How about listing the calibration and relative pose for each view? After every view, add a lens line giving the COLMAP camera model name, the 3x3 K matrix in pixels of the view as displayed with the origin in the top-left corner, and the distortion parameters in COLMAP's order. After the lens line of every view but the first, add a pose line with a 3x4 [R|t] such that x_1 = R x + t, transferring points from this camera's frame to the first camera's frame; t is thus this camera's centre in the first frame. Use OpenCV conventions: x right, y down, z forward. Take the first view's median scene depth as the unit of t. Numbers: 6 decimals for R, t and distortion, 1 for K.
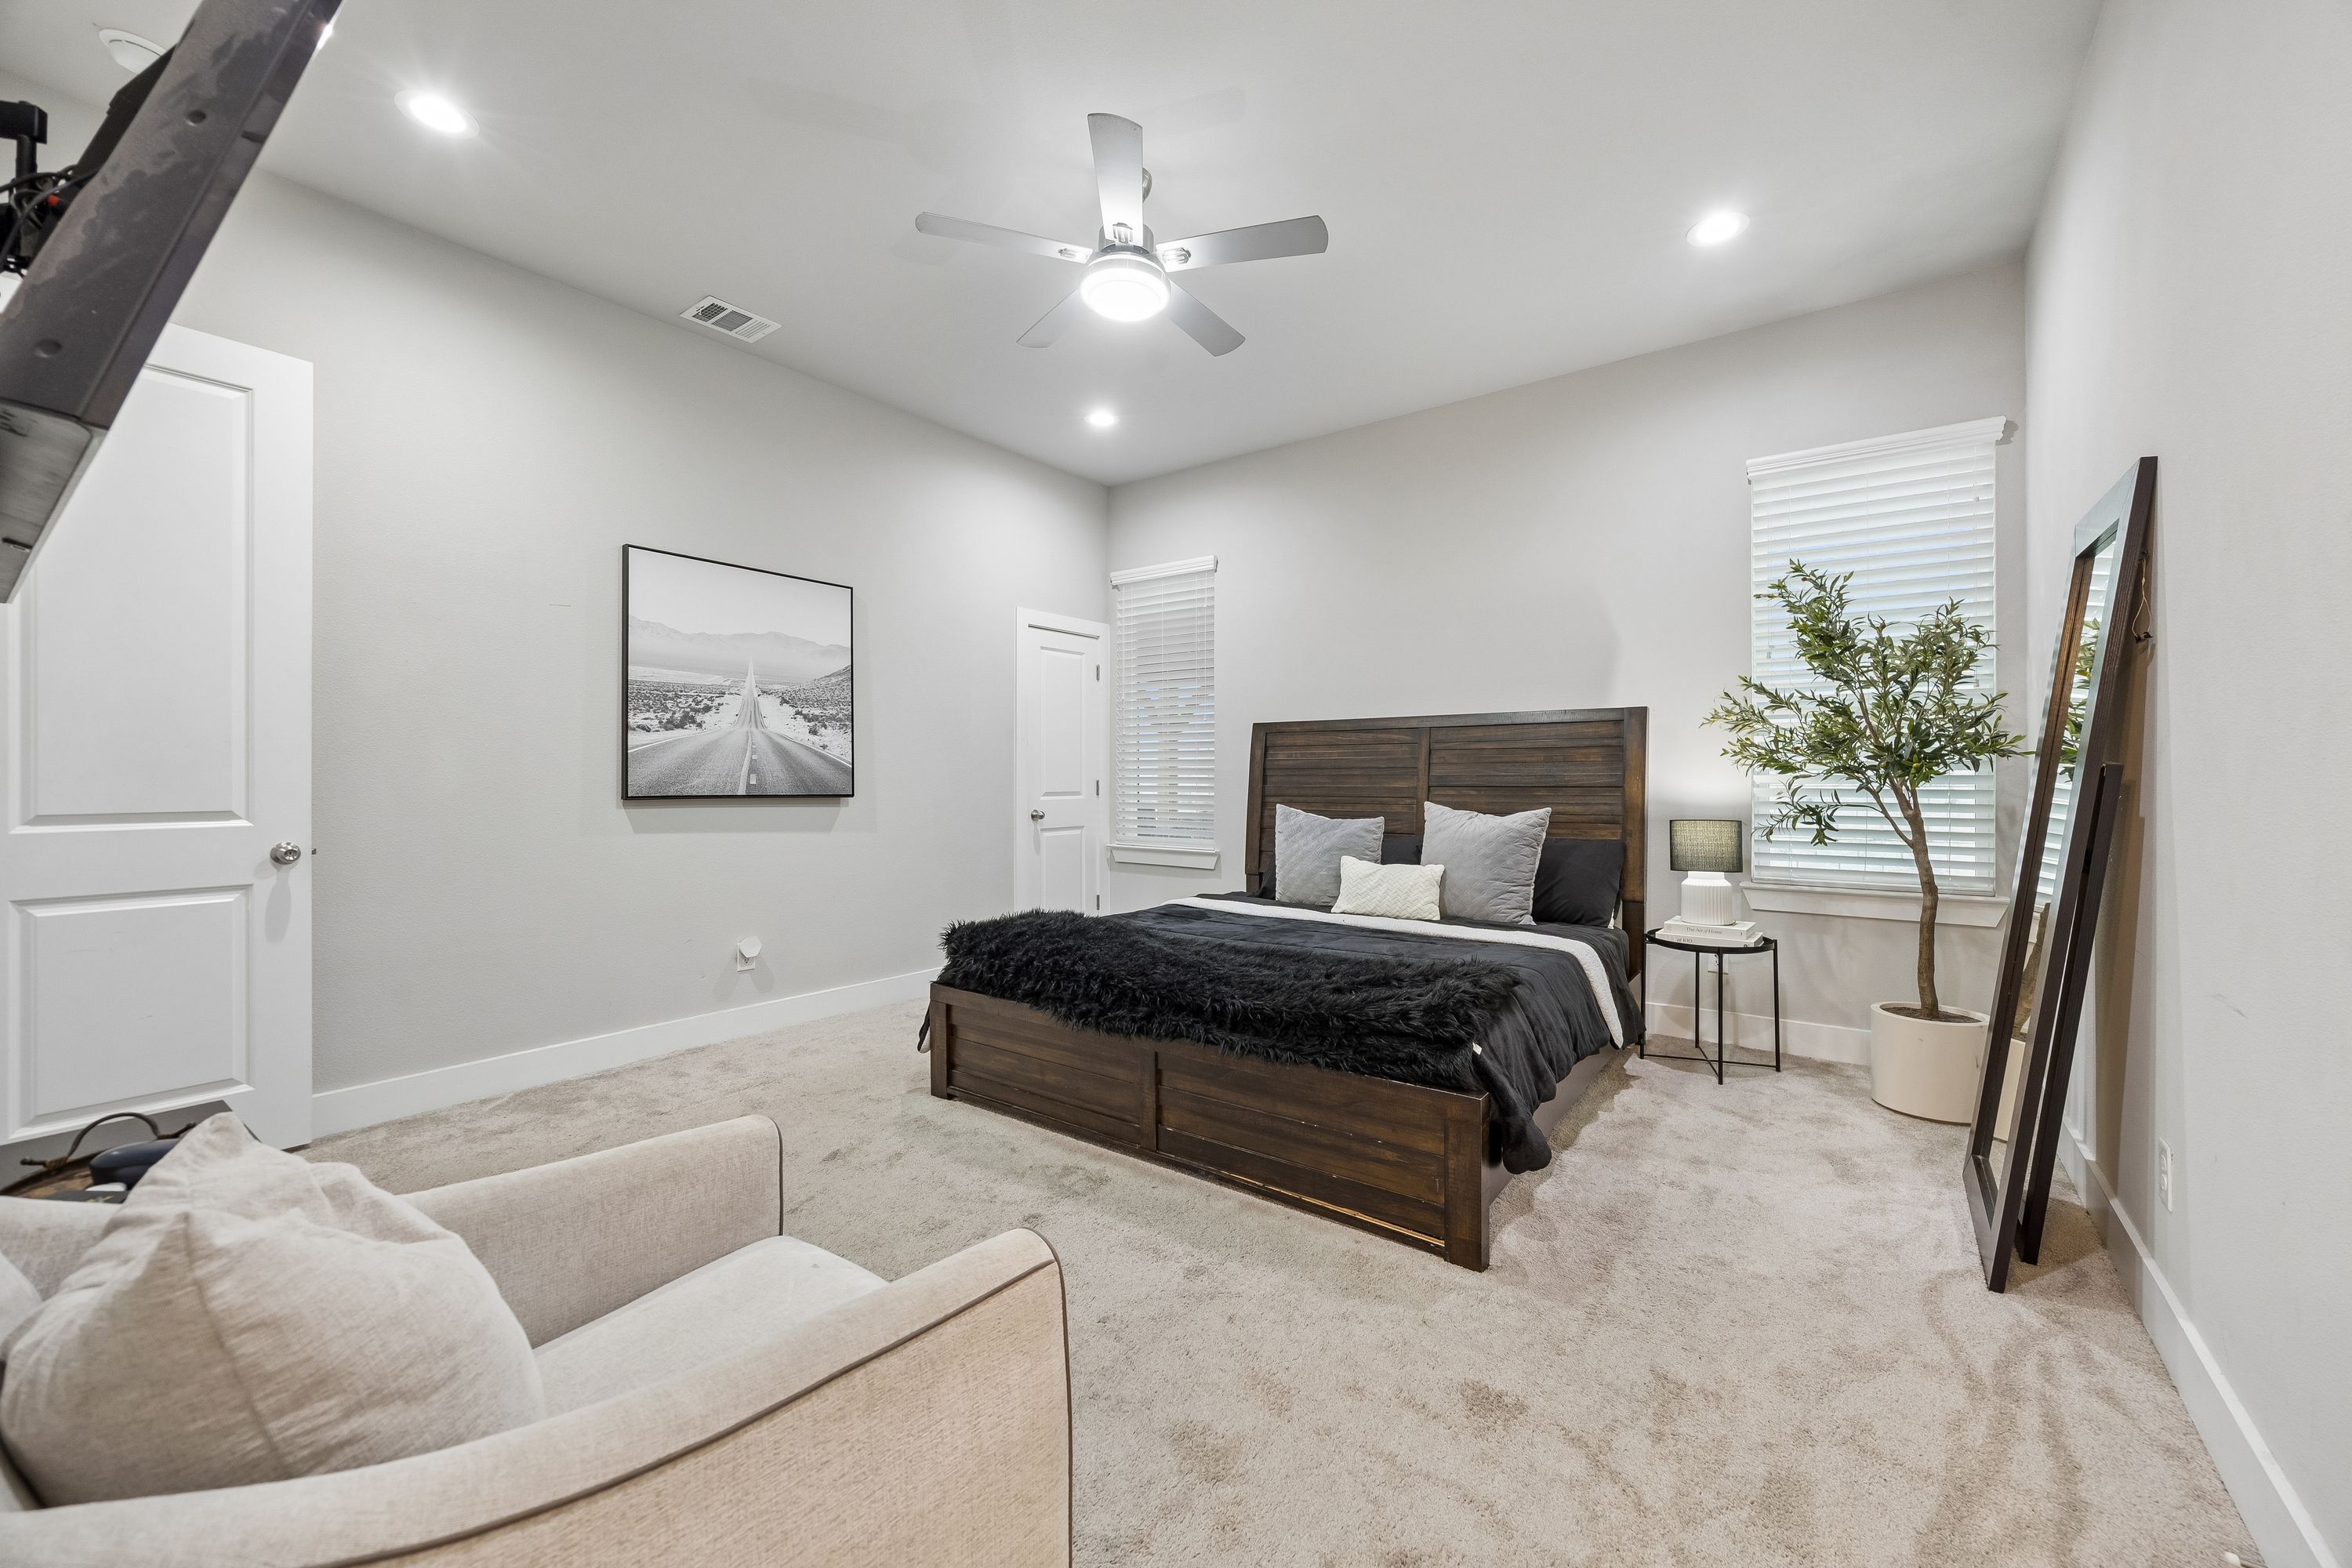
lens RADIAL K [[911.4, 0, 1182.3], [0, 911.4, 772.8], [0, 0, 1]] dist [-0.014156, 0.004493]
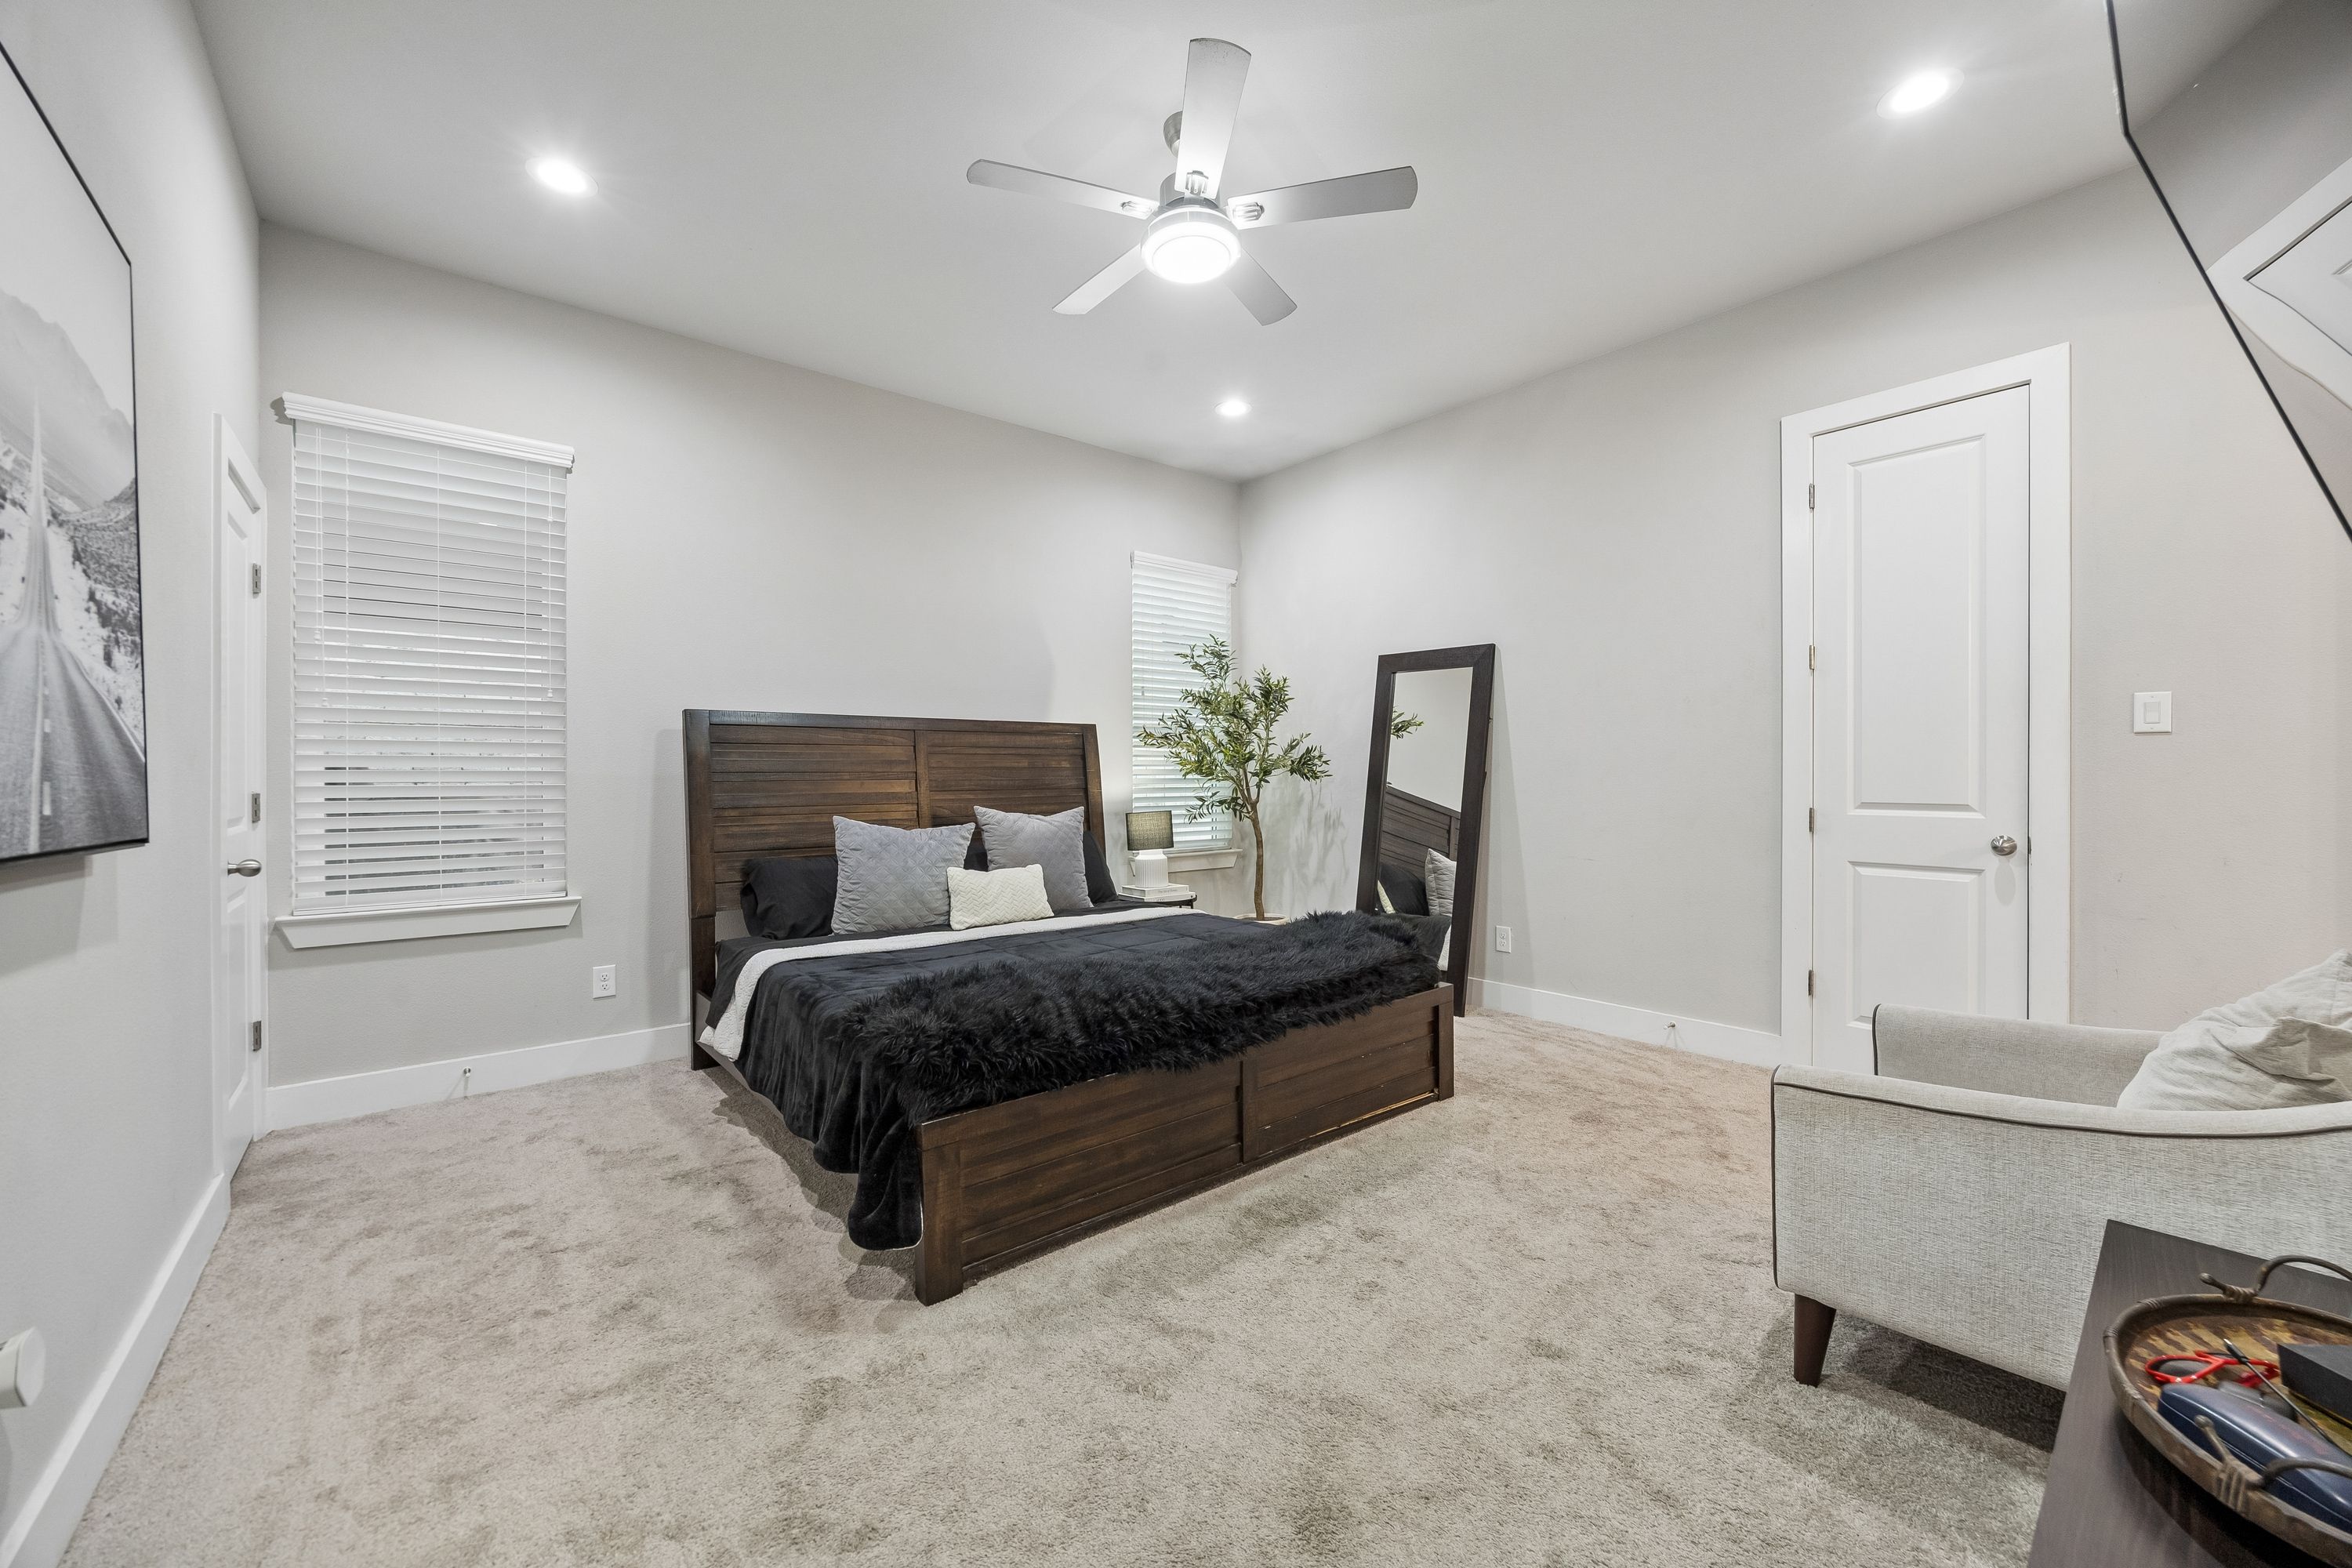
lens RADIAL K [[911.4, 0, 1178.1], [0, 911.4, 784.3], [0, 0, 1]] dist [-0.014156, 0.004493]
pose [[0.232022, -0.007873, 0.972679, -0.767844], [0.003433, 0.999968, 0.007275, 0.000966], [-0.972704, 0.001652, 0.232042, 0.647113]]
